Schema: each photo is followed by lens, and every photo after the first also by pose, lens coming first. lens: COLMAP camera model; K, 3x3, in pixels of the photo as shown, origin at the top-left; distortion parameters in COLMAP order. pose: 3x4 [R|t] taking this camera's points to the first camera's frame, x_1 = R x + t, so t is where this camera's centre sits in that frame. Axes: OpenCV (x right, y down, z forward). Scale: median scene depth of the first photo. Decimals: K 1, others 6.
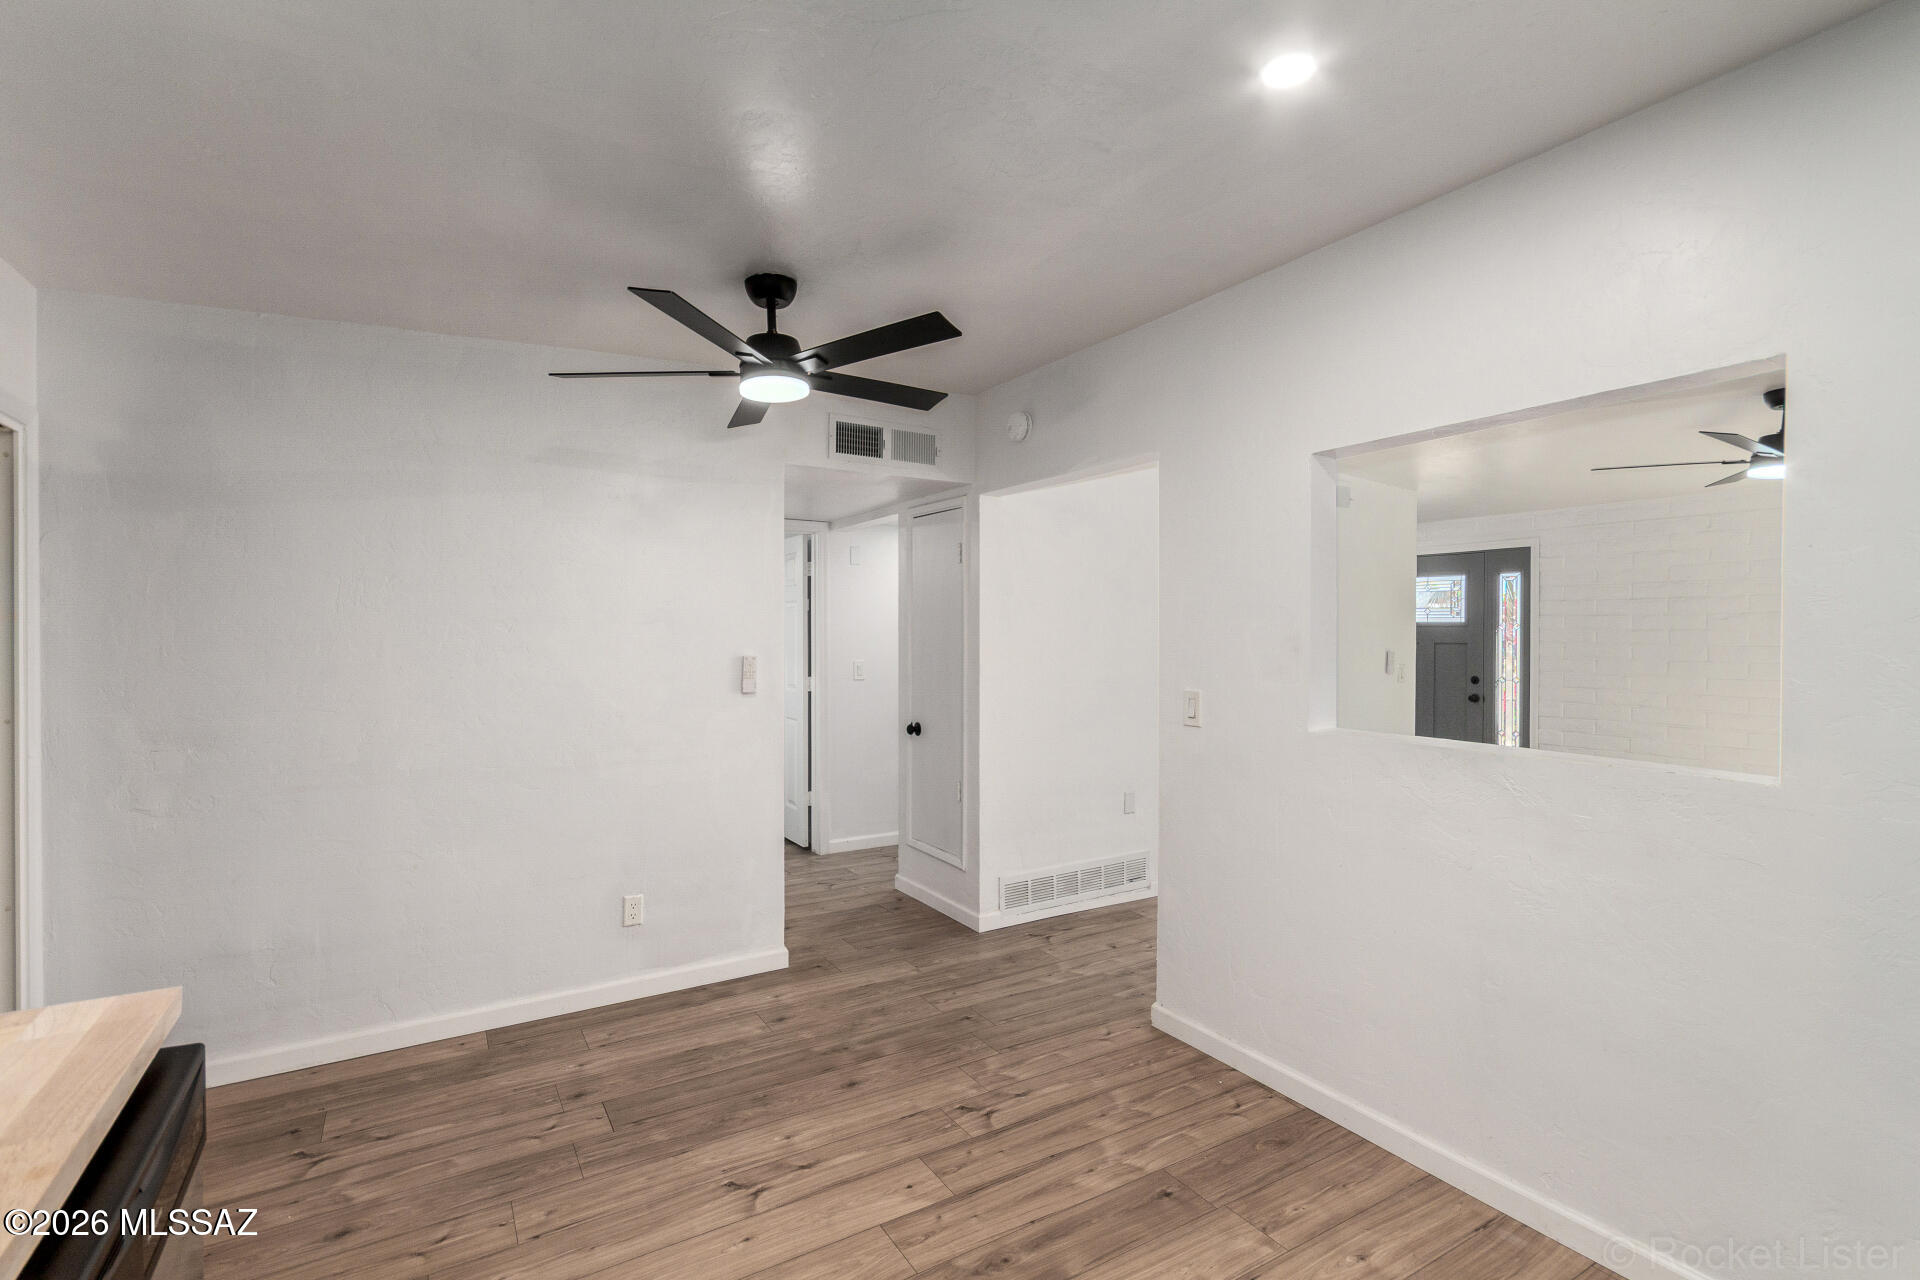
lens RADIAL K [[887.6, 0, 977.3], [0, 887.6, 643.7], [0, 0, 1]] dist [0.007821, -0.000268]
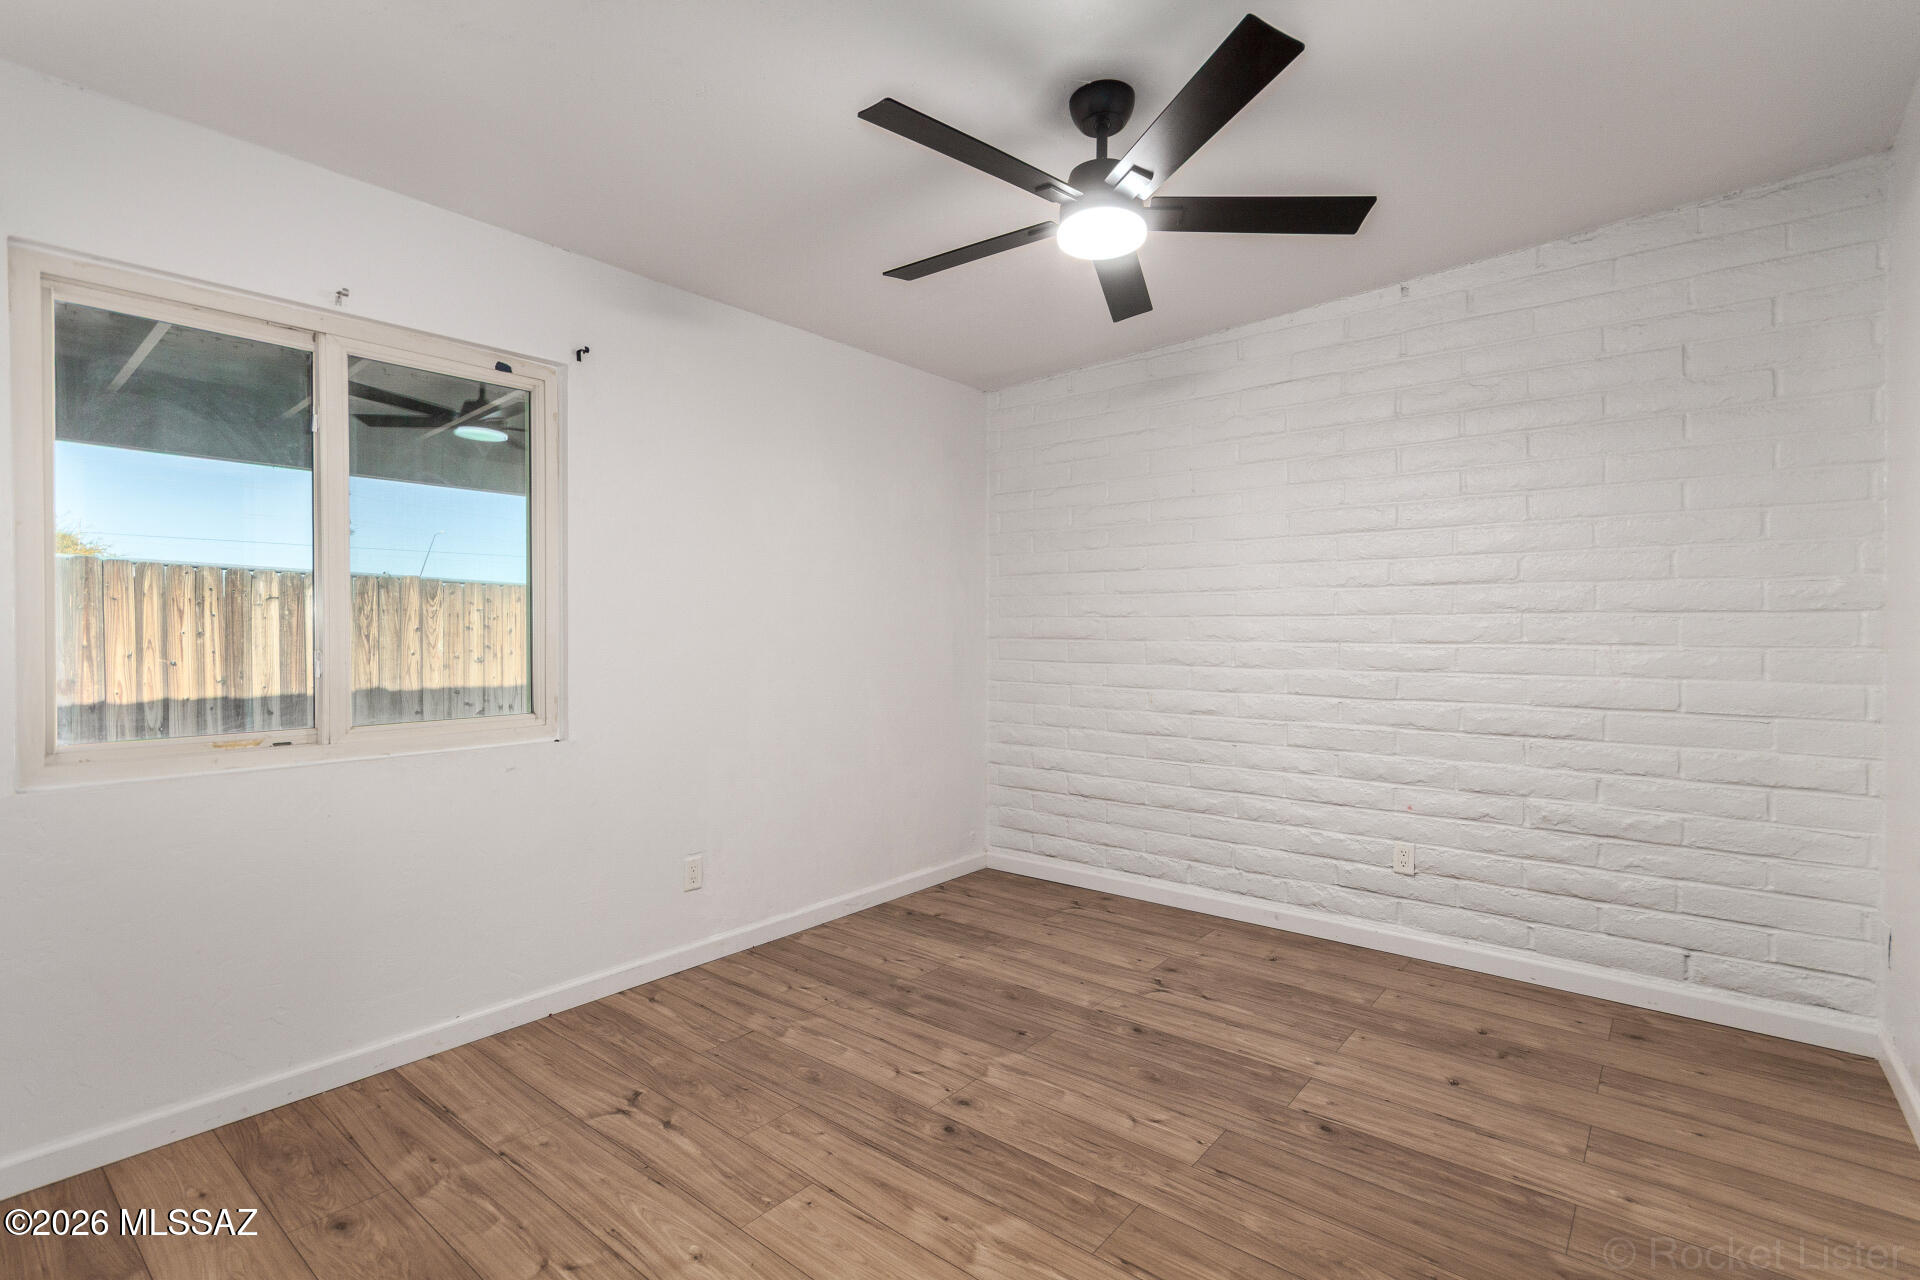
lens RADIAL K [[883.1, 0, 950.1], [0, 883.1, 616.8], [0, 0, 1]] dist [-0.001940, 0.000101]
pose [[0.310494, 0.022256, -0.950315, 0.328893], [0.011634, 0.999562, 0.027211, -0.008061], [0.950504, -0.019505, 0.310099, 0.544670]]
